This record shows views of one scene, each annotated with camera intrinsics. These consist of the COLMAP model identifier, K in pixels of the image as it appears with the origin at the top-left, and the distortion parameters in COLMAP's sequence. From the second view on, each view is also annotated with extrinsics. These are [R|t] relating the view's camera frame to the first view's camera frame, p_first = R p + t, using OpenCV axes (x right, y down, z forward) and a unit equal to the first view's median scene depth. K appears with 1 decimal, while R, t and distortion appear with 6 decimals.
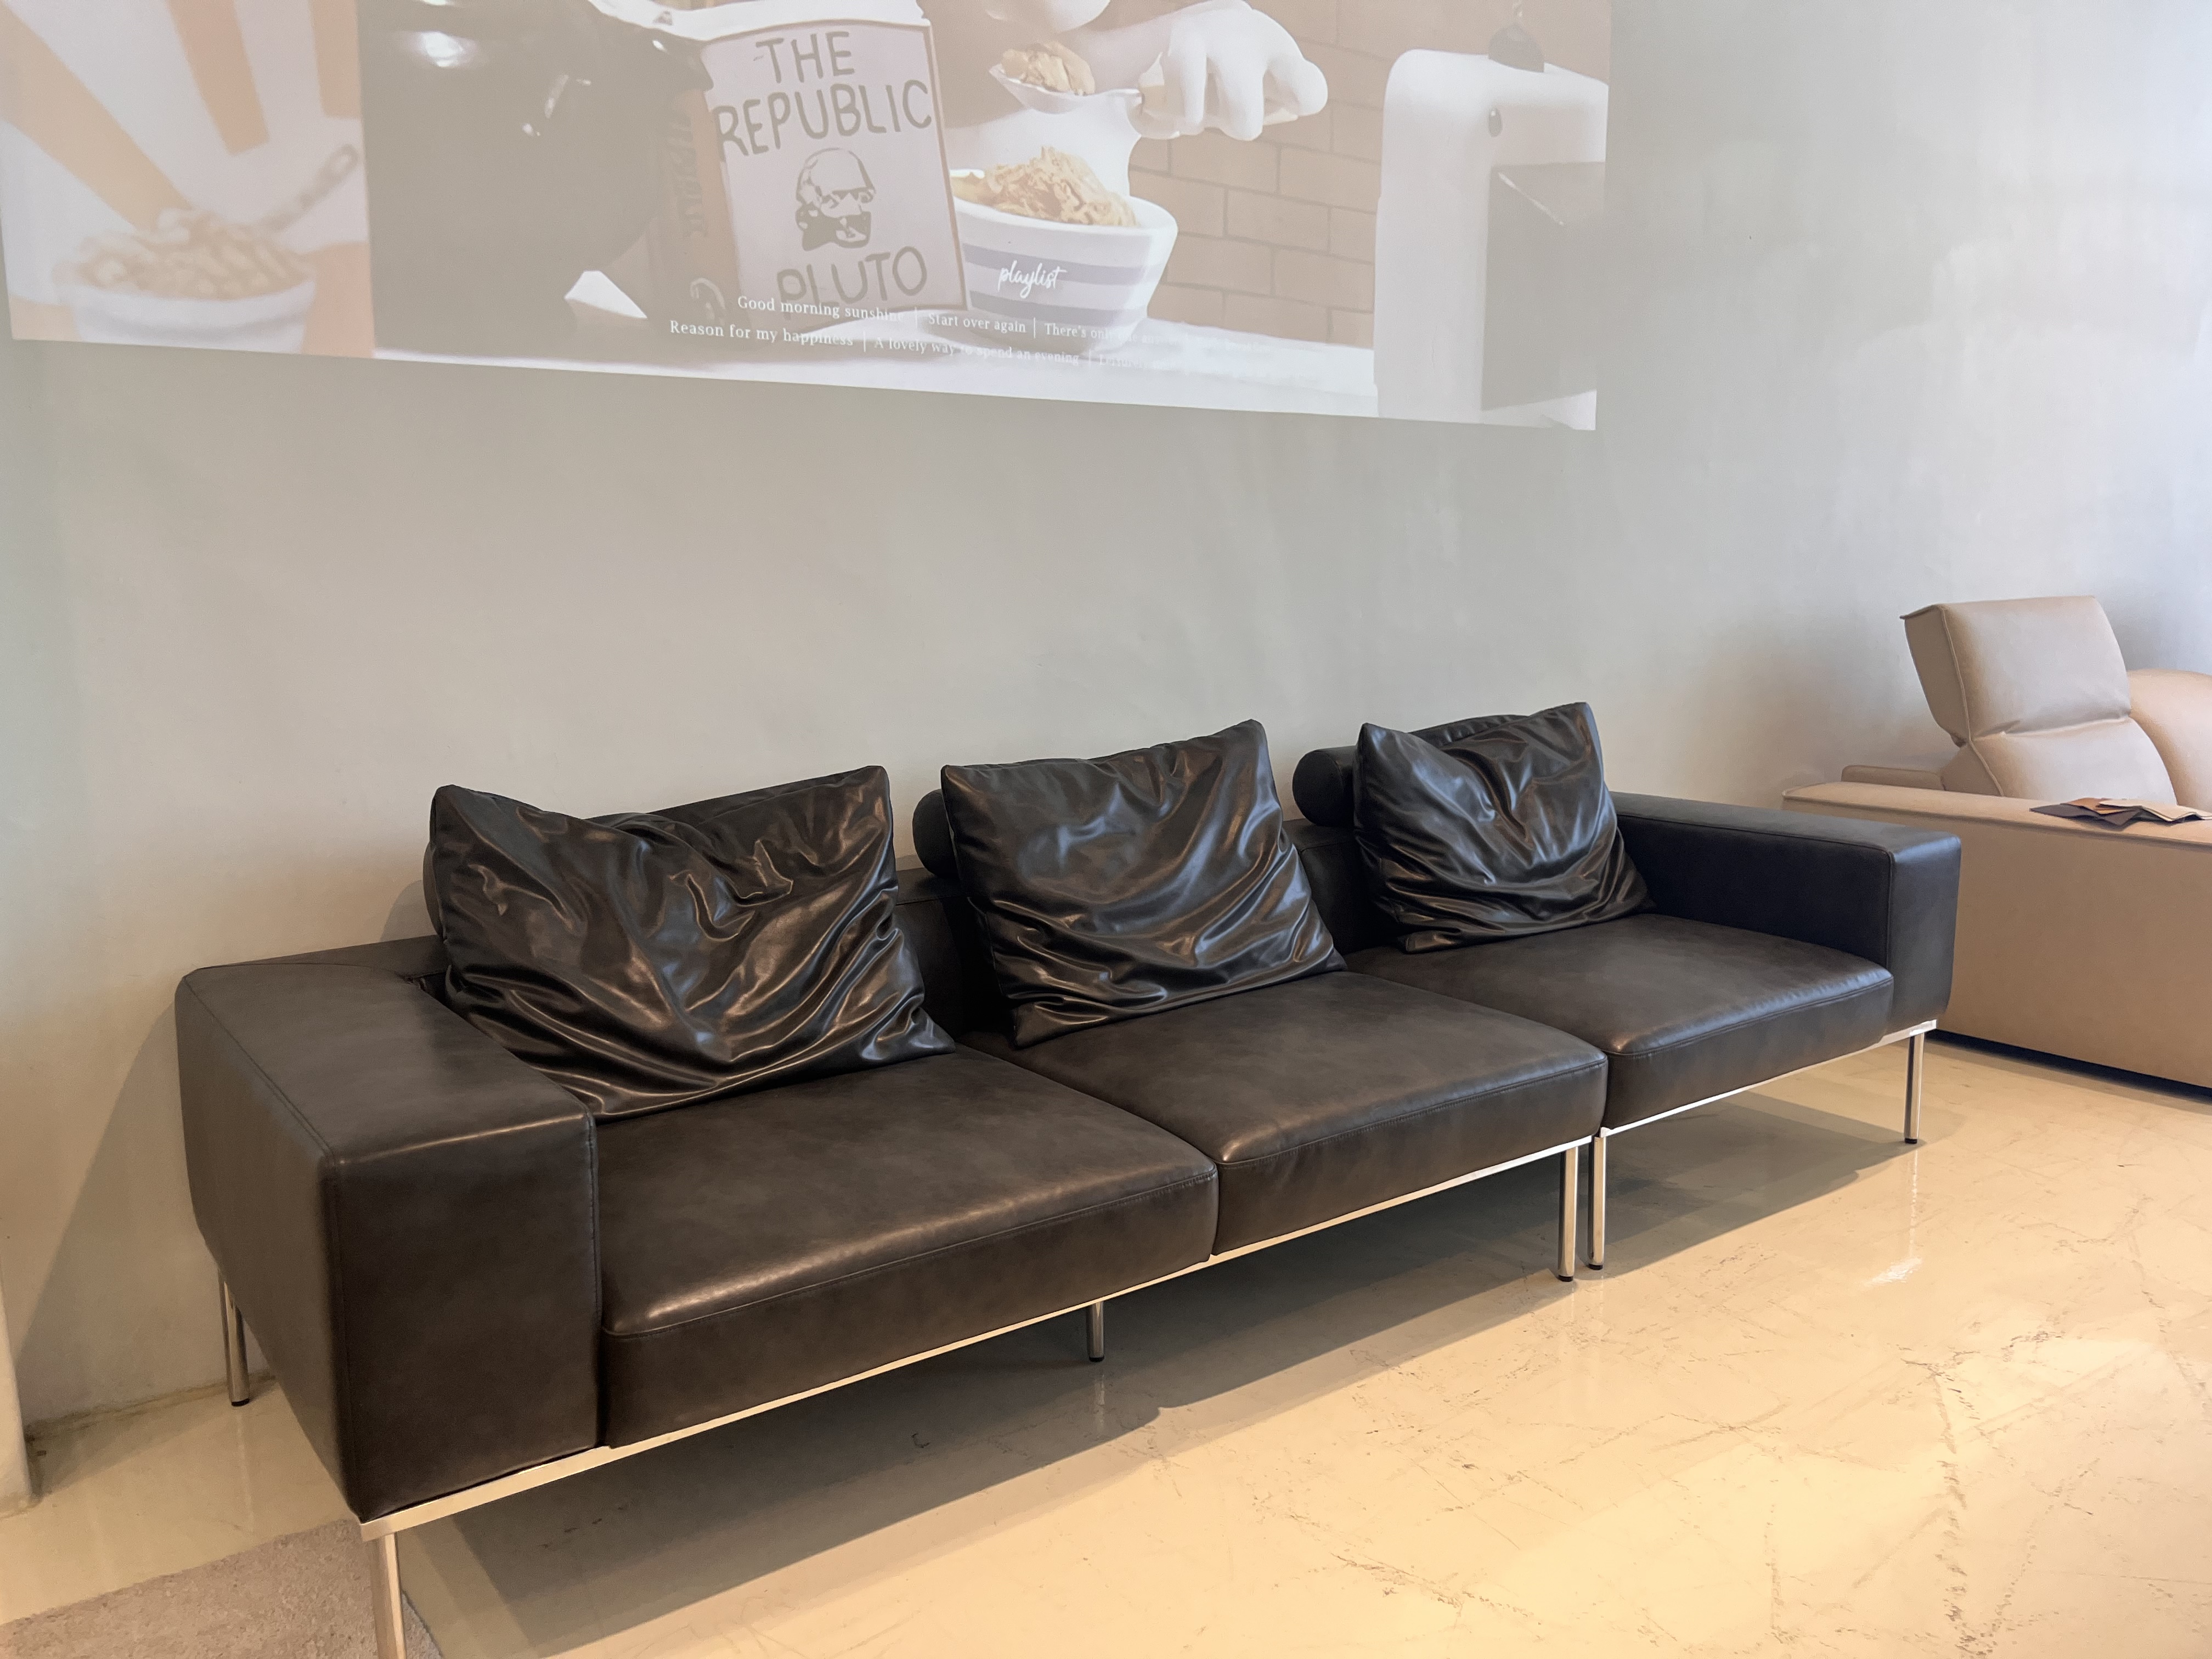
lens RADIAL K [[1703.9, 0, 1106.0], [0, 1703.9, 829.5], [0, 0, 1]] dist [0.006930, -0.001863]
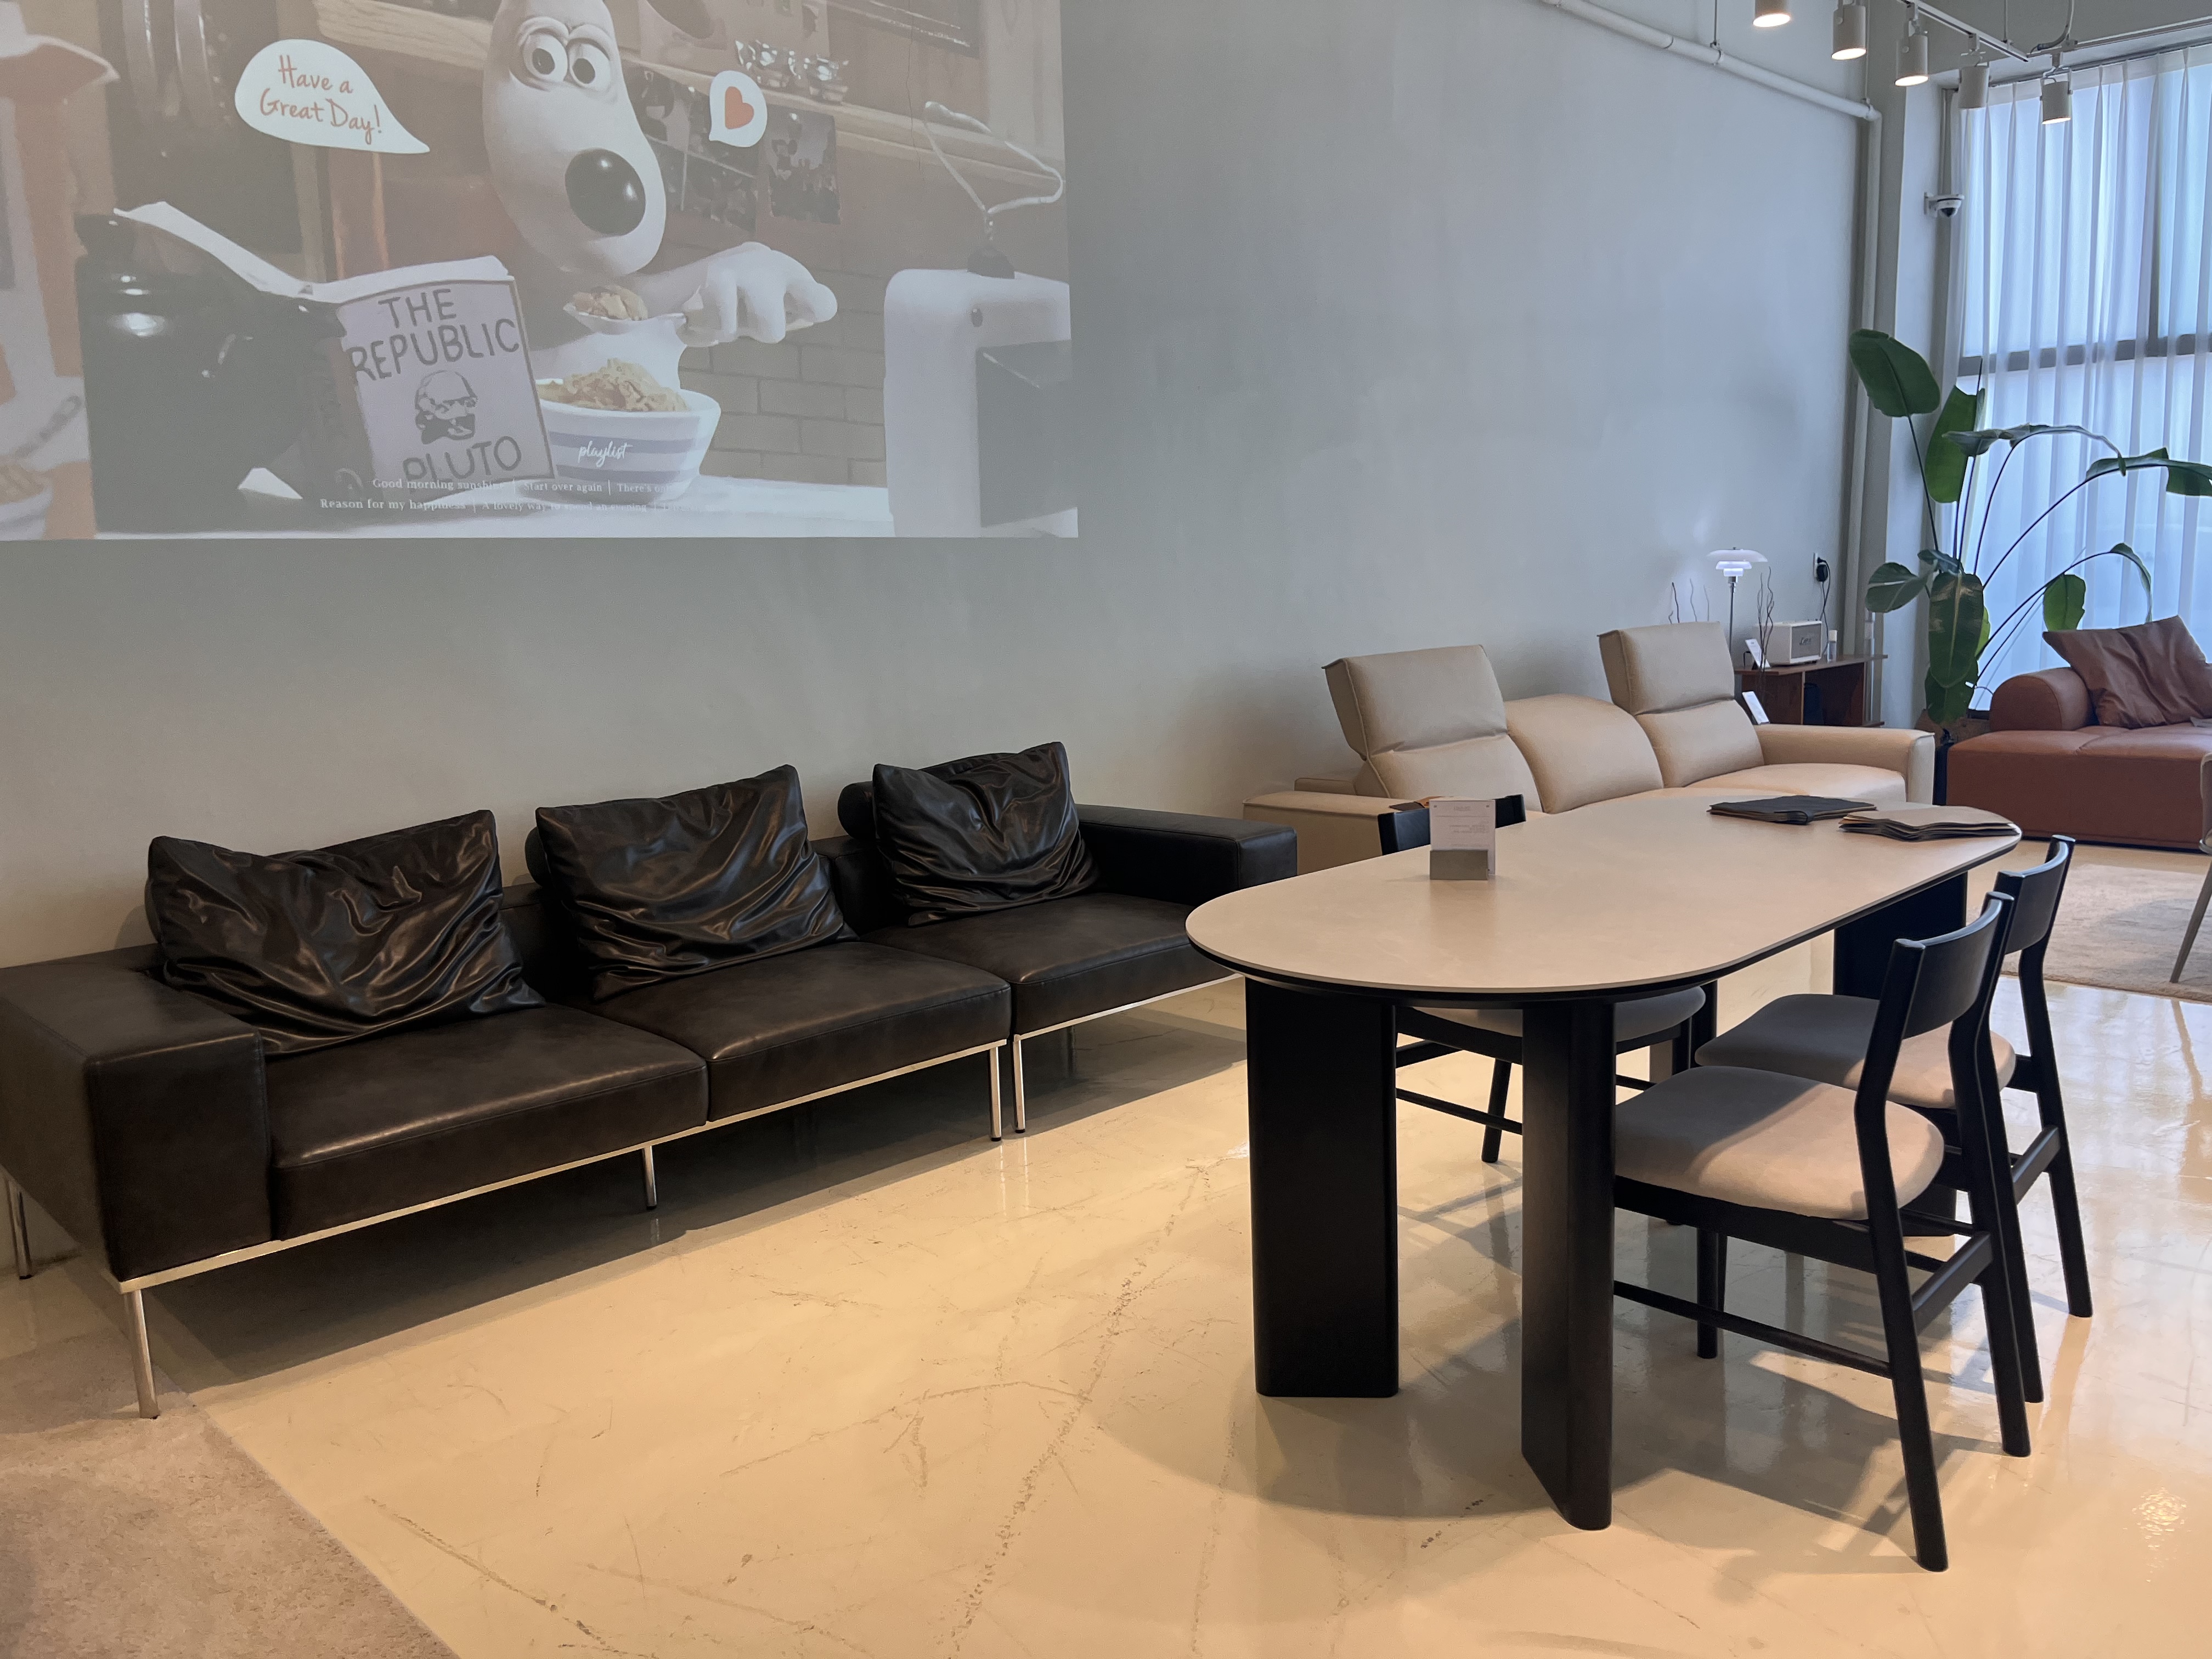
lens RADIAL K [[1625.5, 0, 1106.0], [0, 1625.5, 829.5], [0, 0, 1]] dist [-0.004246, -0.003580]
pose [[0.988327, -0.044114, 0.145822, 0.166864], [0.046387, 0.998849, -0.012224, 0.017902], [-0.145115, 0.018846, 0.989235, -0.387828]]
